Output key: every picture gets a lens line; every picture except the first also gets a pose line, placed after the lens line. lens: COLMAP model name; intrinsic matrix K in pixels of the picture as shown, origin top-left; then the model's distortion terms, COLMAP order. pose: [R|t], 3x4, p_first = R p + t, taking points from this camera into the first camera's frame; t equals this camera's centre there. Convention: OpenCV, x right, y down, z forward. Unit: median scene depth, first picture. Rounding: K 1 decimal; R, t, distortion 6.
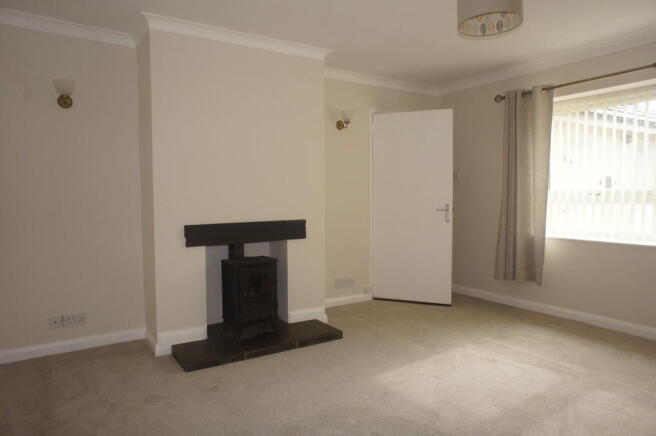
lens RADIAL K [[441.9, 0, 328.0], [0, 441.9, 209.5], [0, 0, 1]] dist [-0.000075, -0.000139]
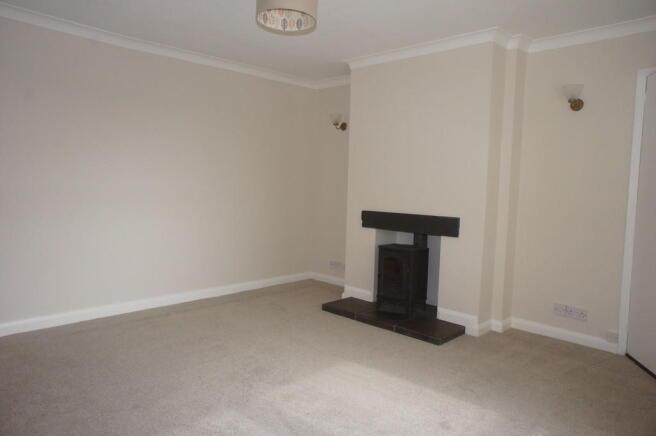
lens RADIAL K [[444.2, 0, 328.0], [0, 444.2, 218.0], [0, 0, 1]] dist [0.002701, 0.001383]
pose [[0.218441, 0.084523, -0.972183, 0.828738], [-0.065955, 0.995243, 0.071708, -0.026737], [0.973619, 0.048456, 0.222977, 0.525373]]
